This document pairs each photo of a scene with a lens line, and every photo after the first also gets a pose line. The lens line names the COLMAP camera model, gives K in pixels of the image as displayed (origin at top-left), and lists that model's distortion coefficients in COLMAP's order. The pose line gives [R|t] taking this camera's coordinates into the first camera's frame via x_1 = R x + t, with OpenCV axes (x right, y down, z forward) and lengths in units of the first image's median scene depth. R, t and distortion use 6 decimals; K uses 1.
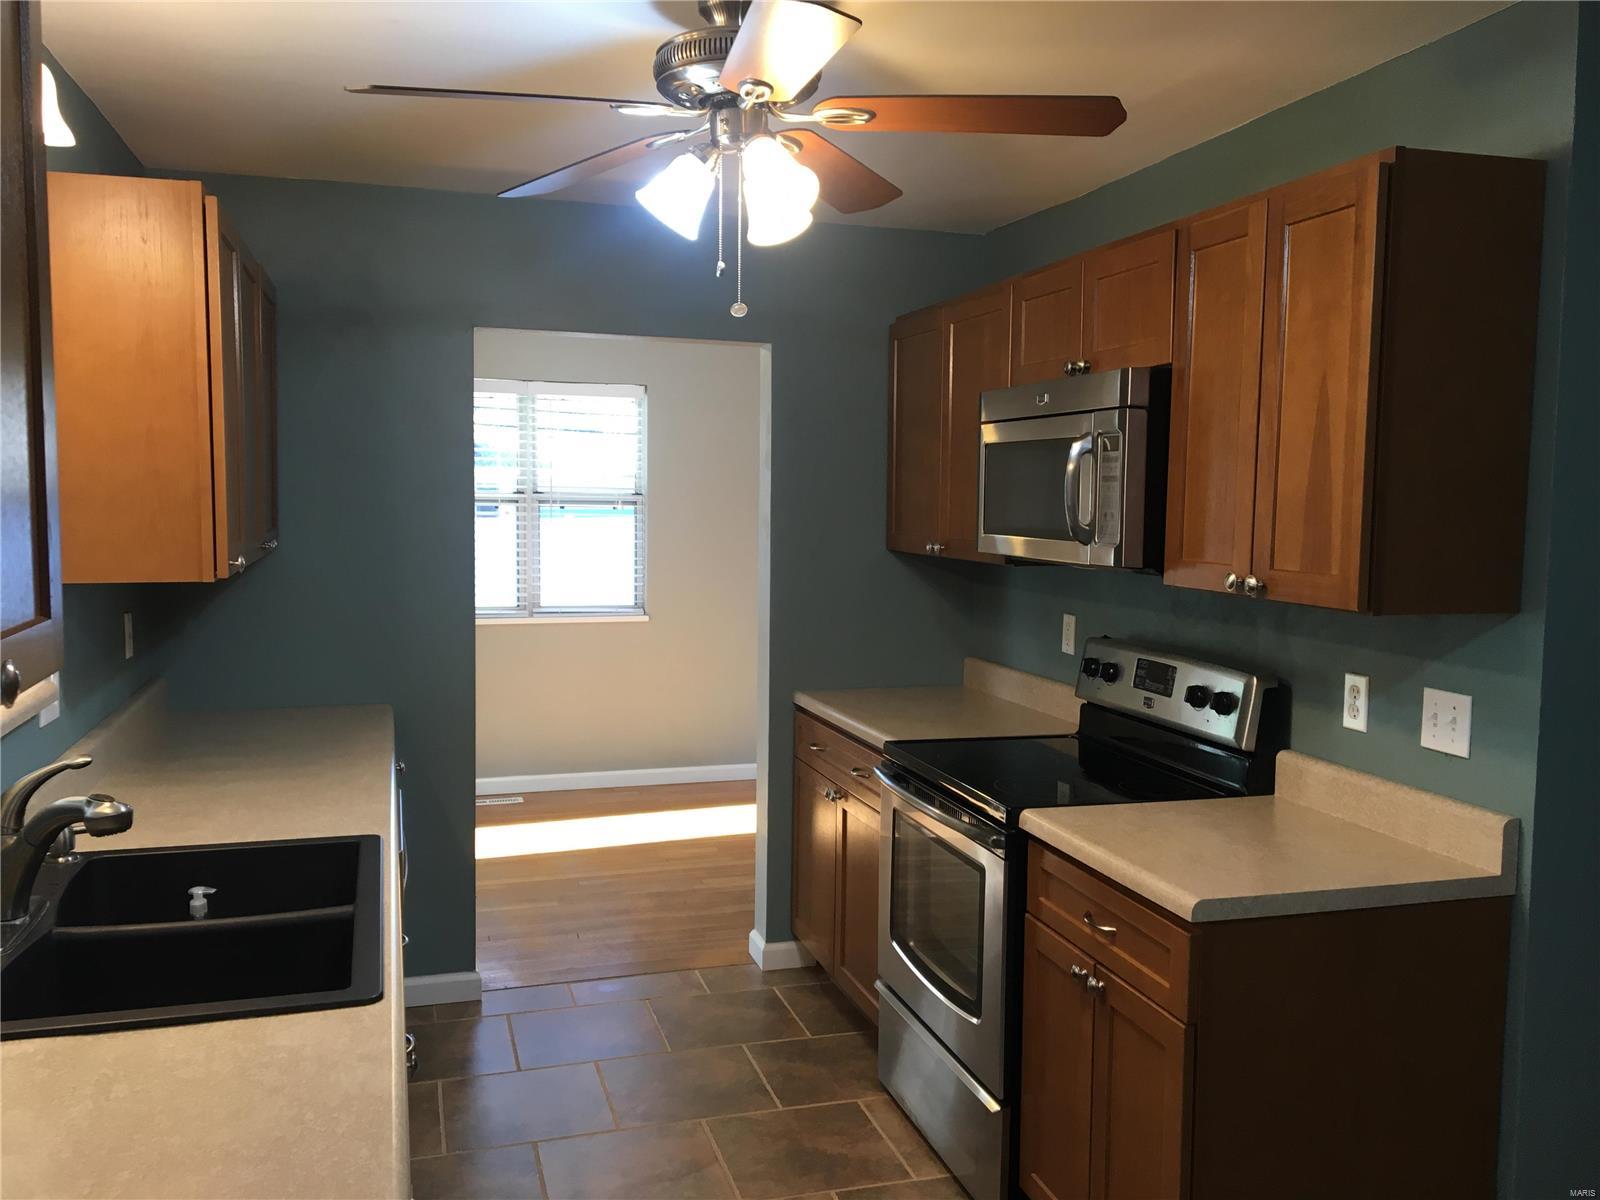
lens RADIAL K [[1342.2, 0, 800.0], [0, 1342.2, 600.0], [0, 0, 1]] dist [0.130841, -0.204206]
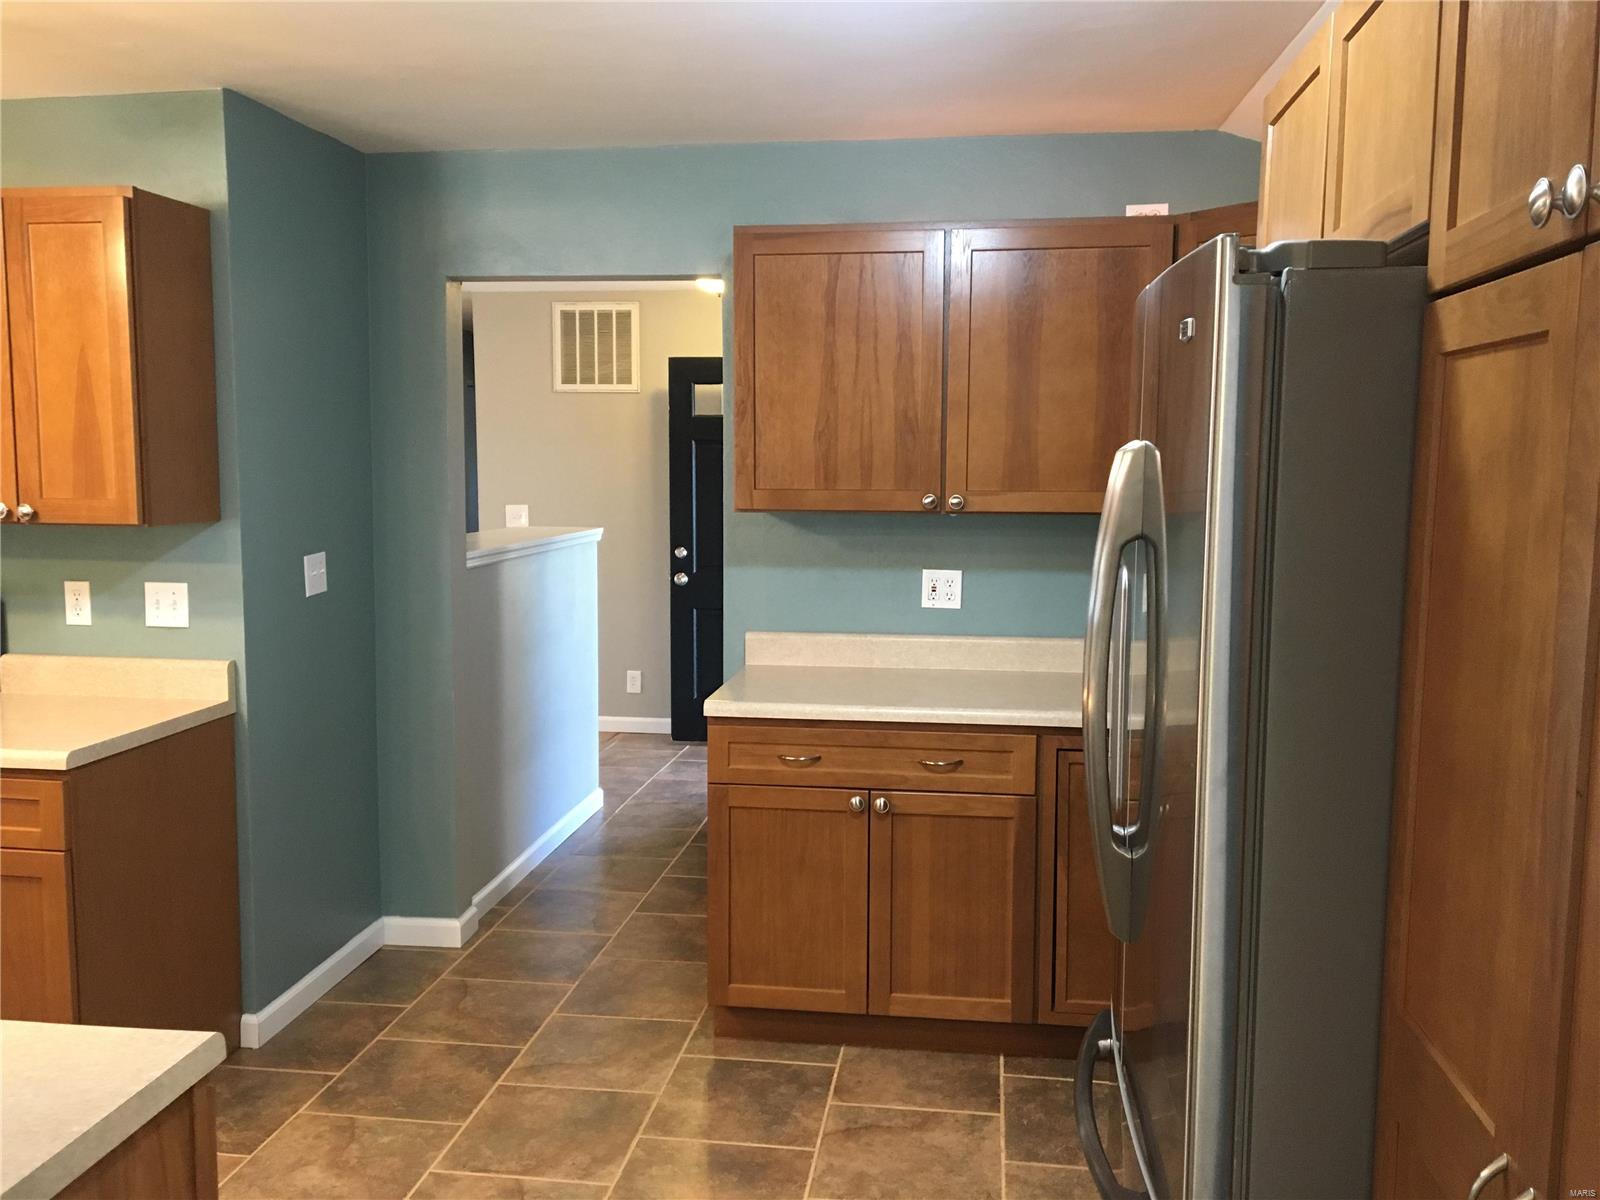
lens RADIAL K [[1342.2, 0, 800.0], [0, 1342.2, 600.0], [0, 0, 1]] dist [0.130841, -0.204206]
pose [[0.413152, -0.101645, 0.904972, -0.544345], [0.066401, 0.994469, 0.081383, 0.015309], [-0.908238, 0.026467, 0.417616, -0.167880]]
